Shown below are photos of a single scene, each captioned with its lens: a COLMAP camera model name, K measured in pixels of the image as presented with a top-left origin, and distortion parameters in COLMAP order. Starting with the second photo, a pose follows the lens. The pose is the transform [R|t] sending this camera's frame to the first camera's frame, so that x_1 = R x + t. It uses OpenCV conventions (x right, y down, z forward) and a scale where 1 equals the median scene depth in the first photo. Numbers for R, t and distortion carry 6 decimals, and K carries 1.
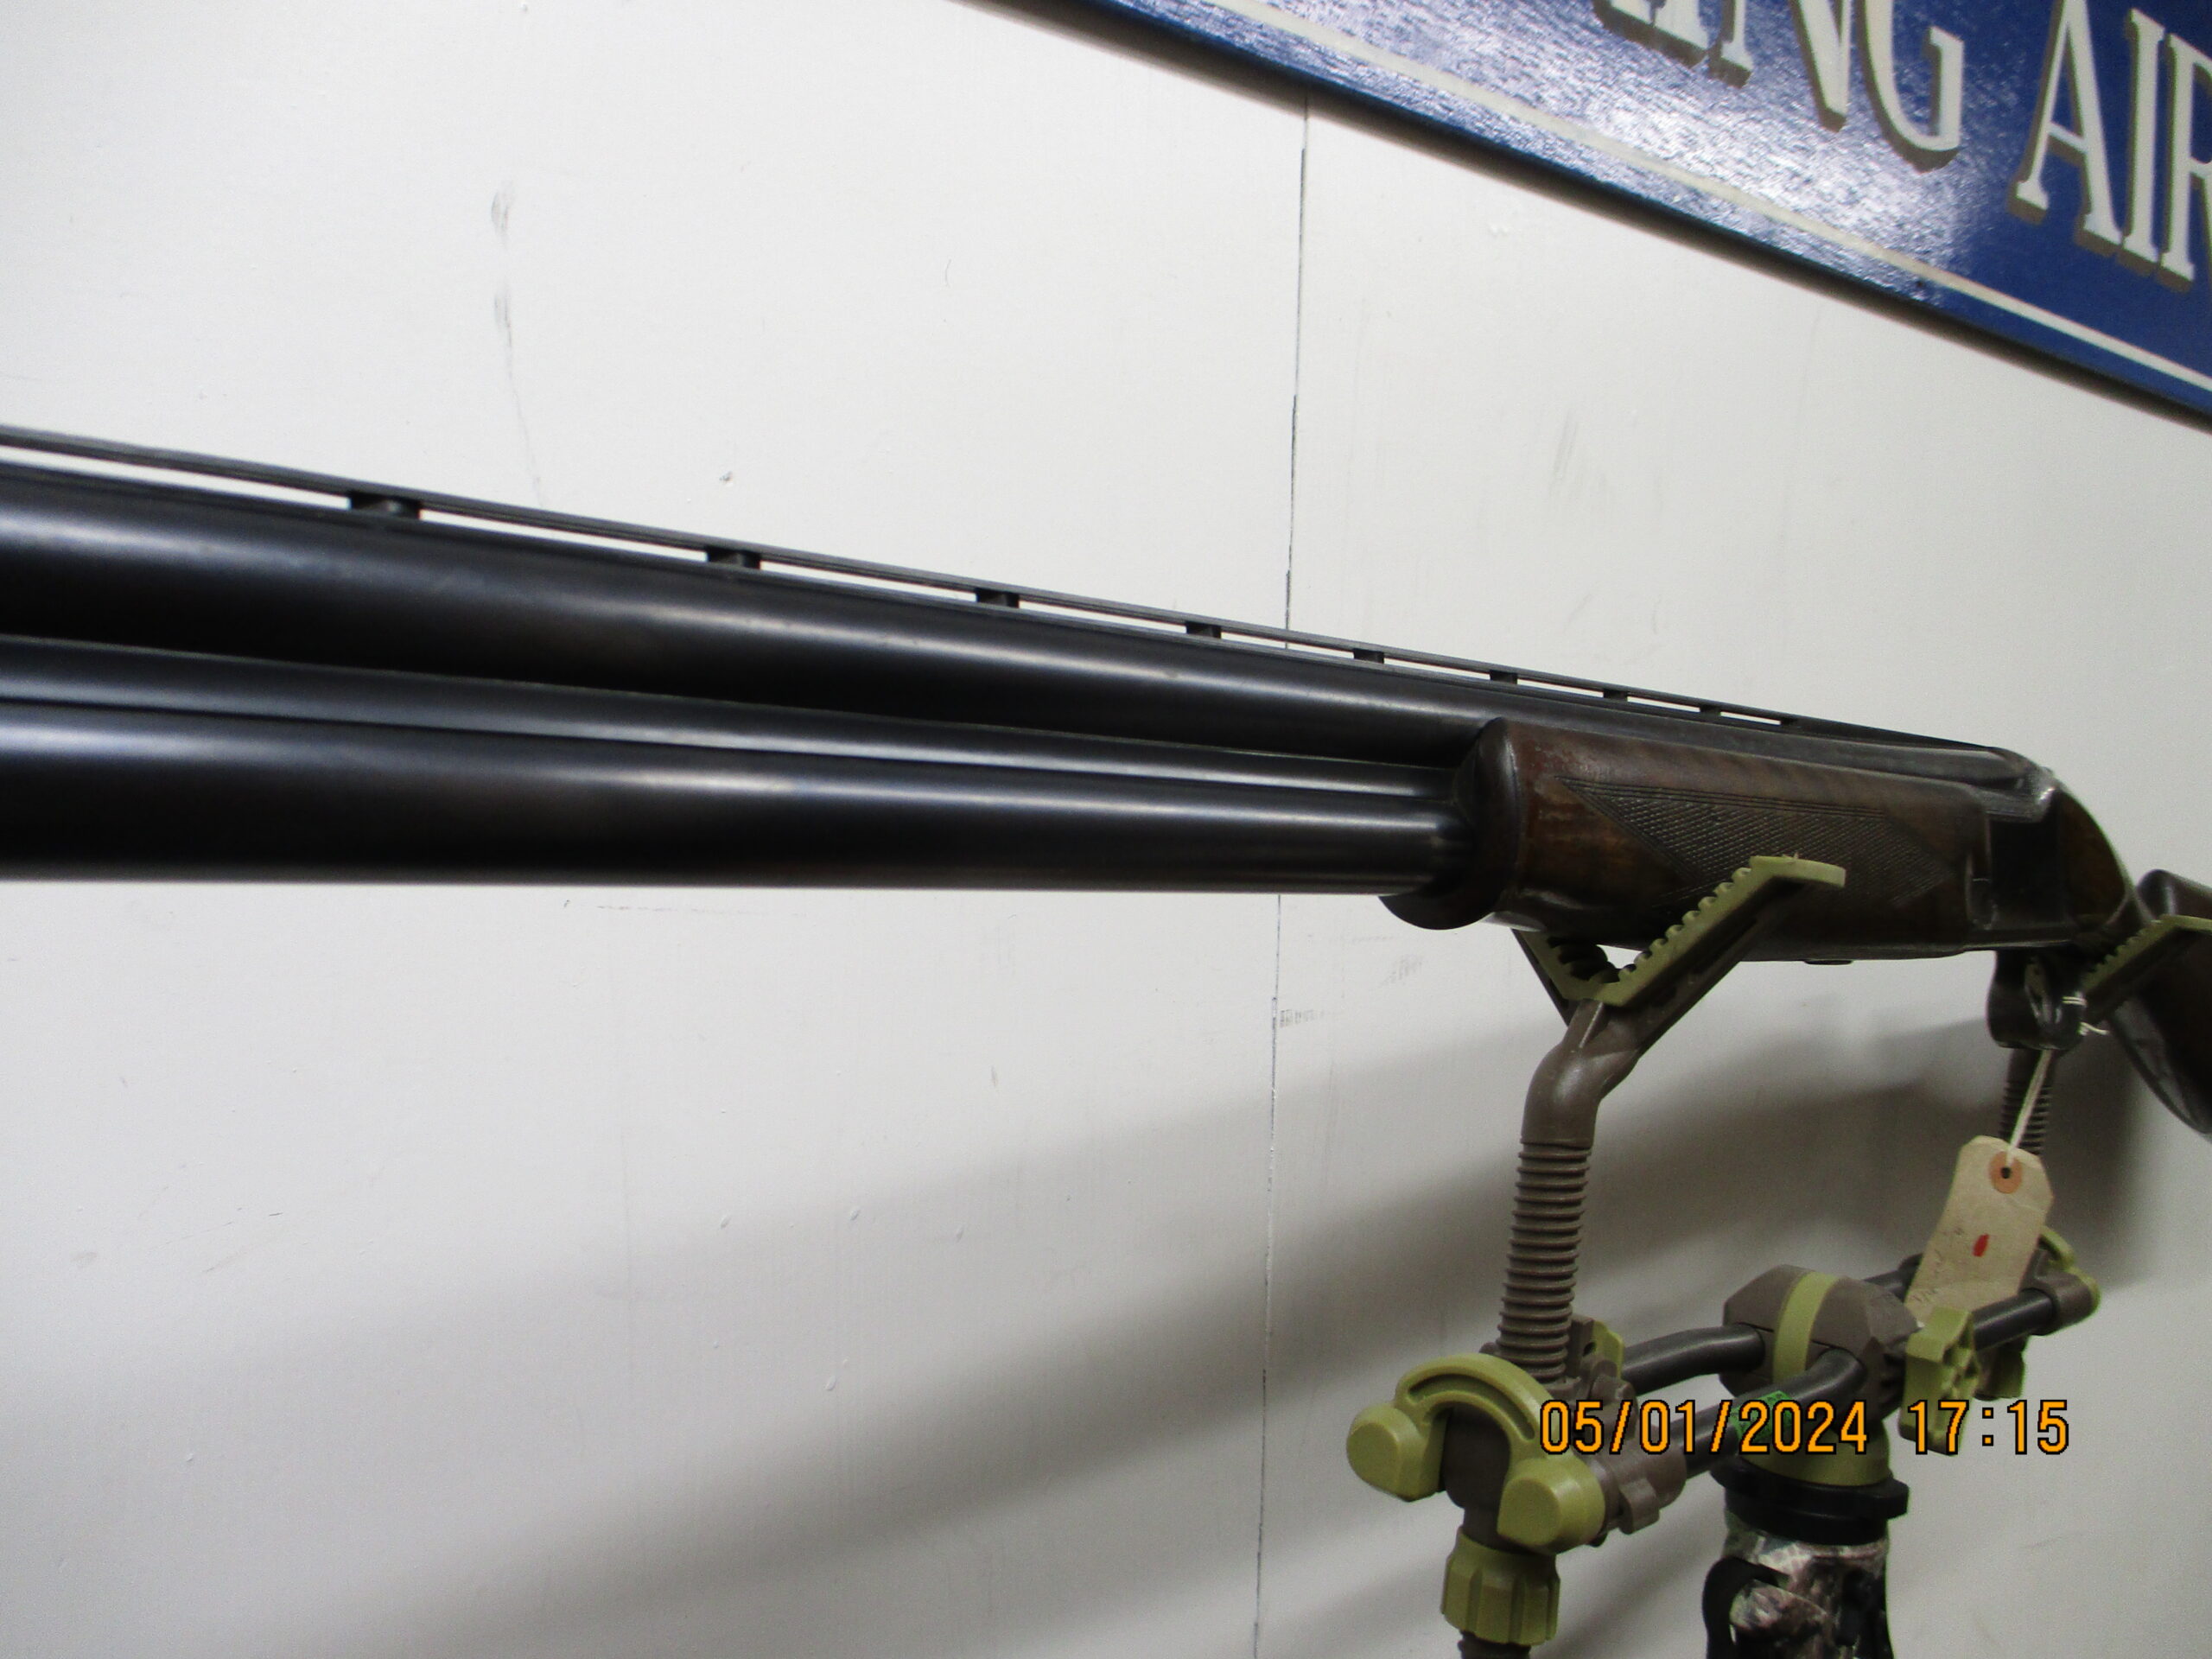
lens RADIAL K [[1926.6, 0, 1106.5], [0, 1926.6, 841.4], [0, 0, 1]] dist [-0.015294, 0.018756]
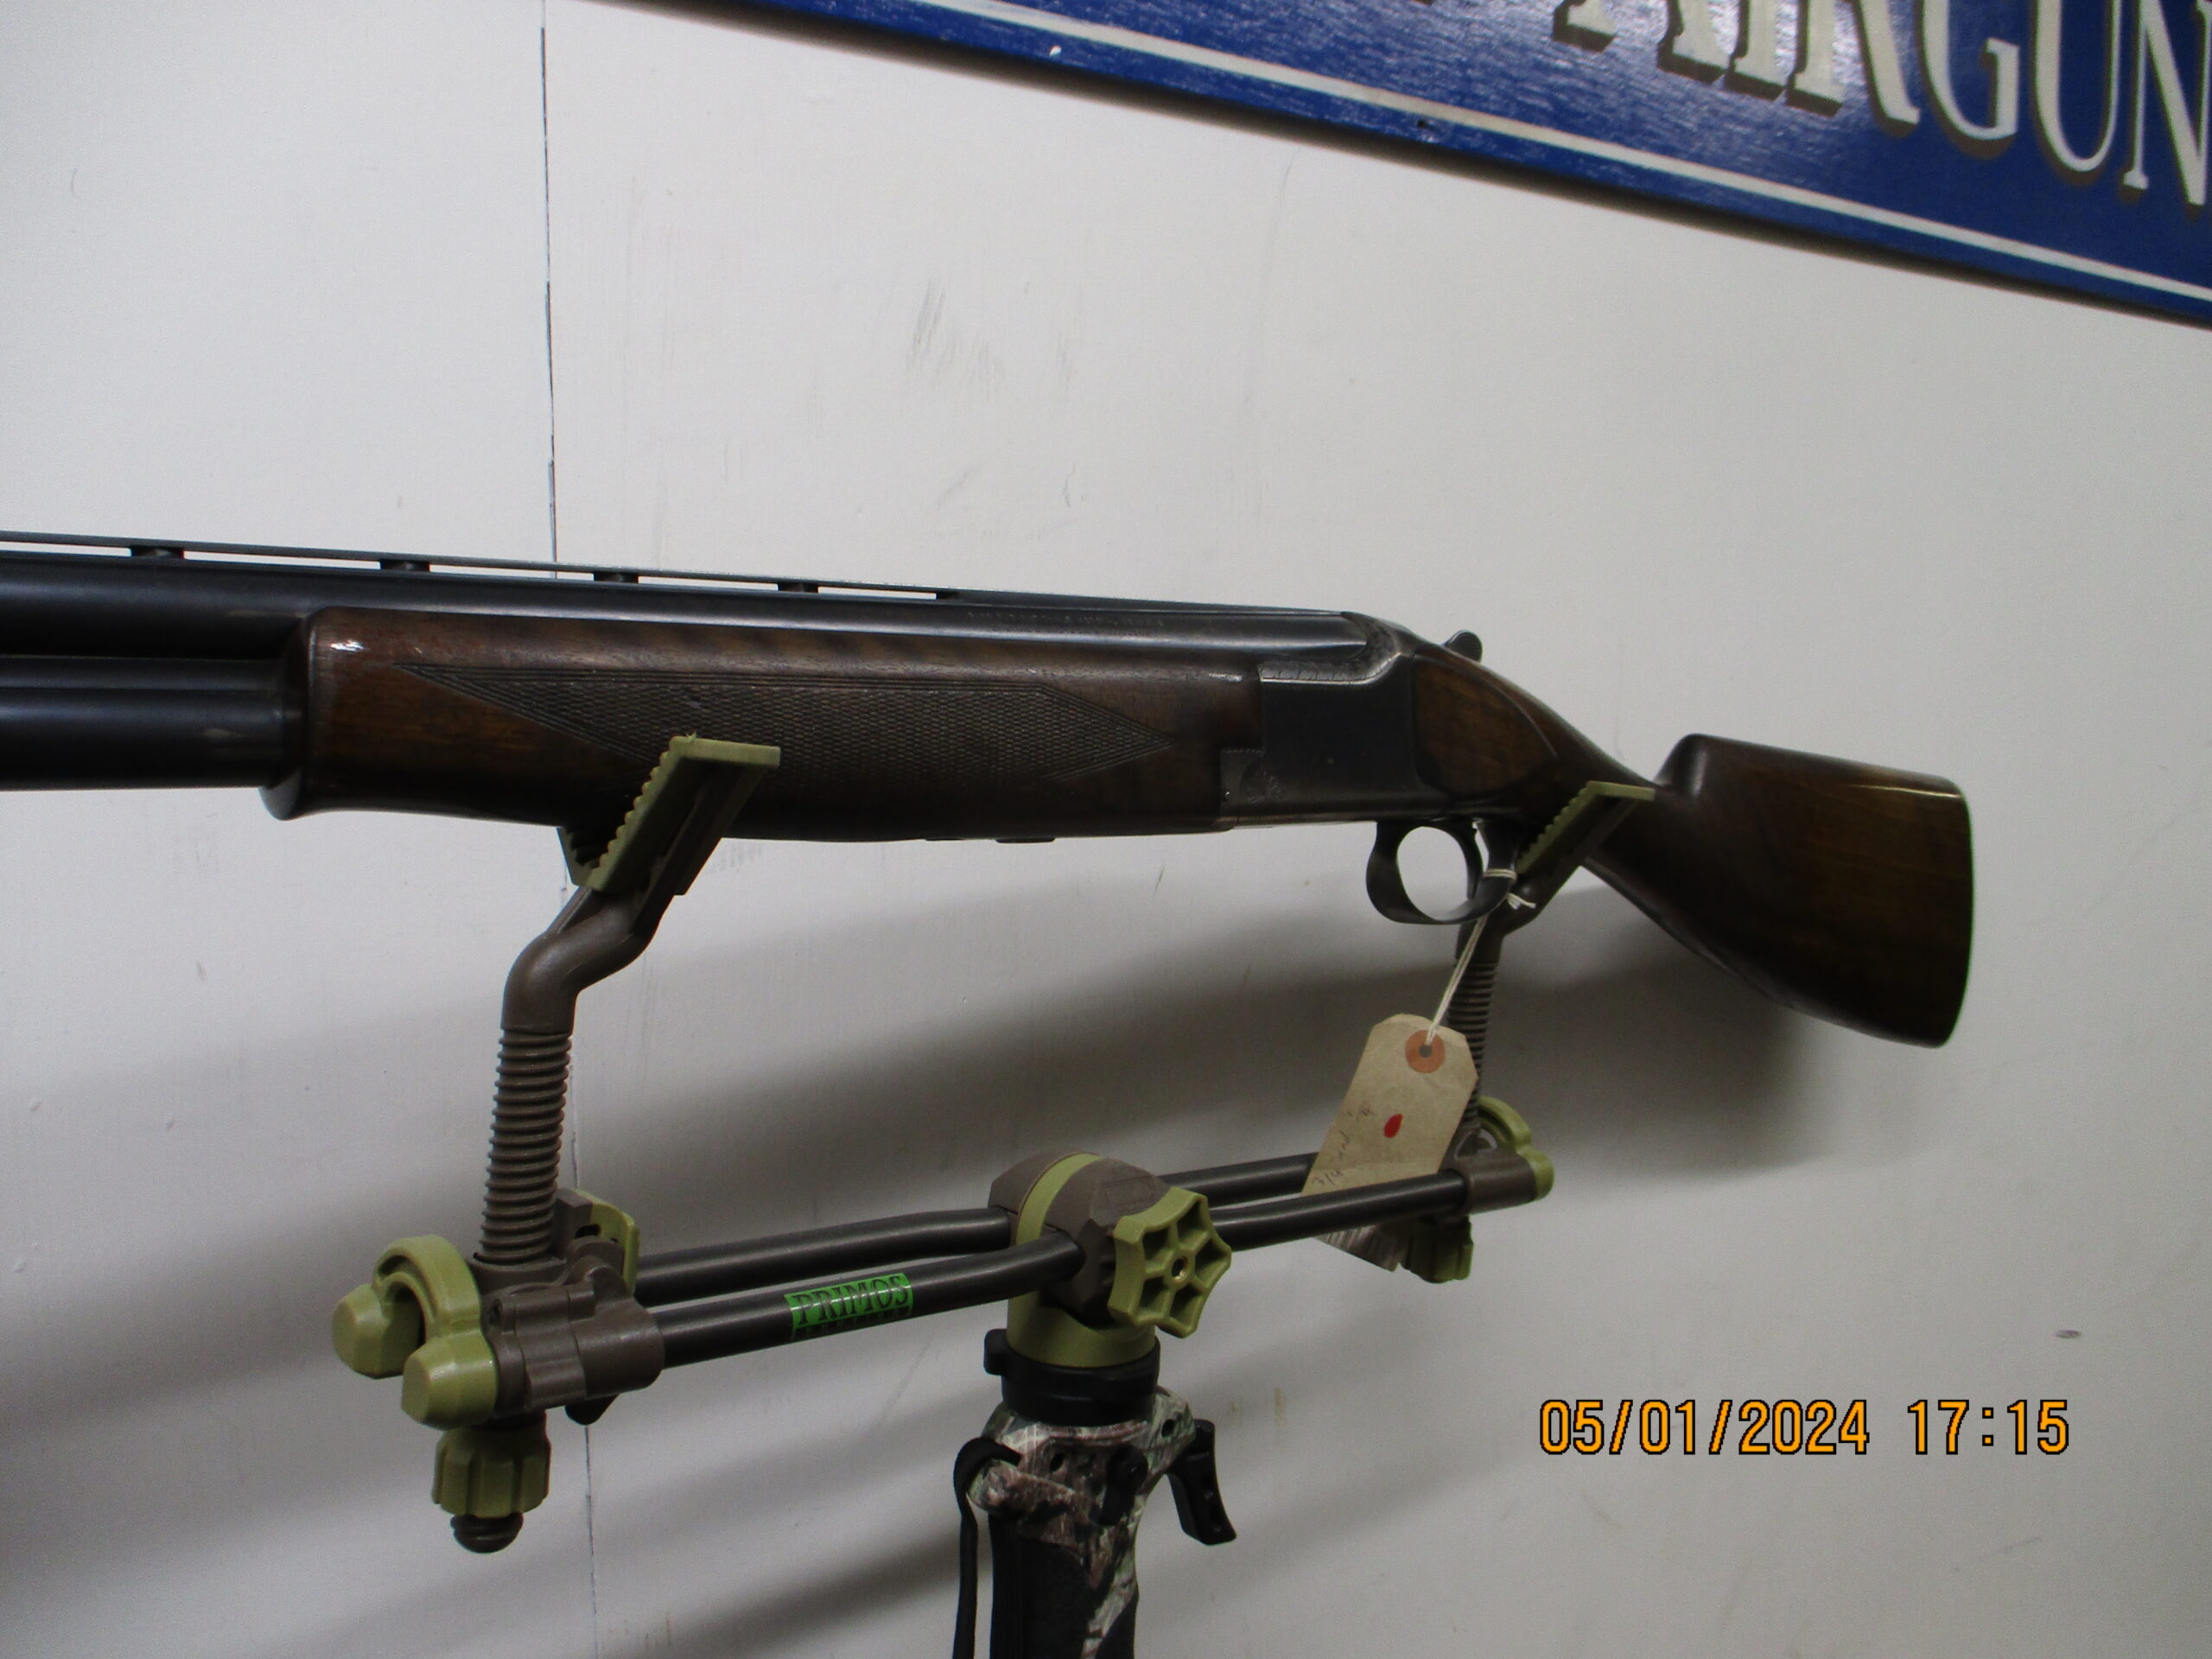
lens RADIAL K [[1926.6, 0, 1106.5], [0, 1926.6, 841.4], [0, 0, 1]] dist [-0.015294, 0.018756]
pose [[0.994453, -0.023929, -0.102427, 0.504708], [0.029729, 0.998017, 0.055486, 0.009753], [0.100896, -0.058223, 0.993192, 0.030587]]
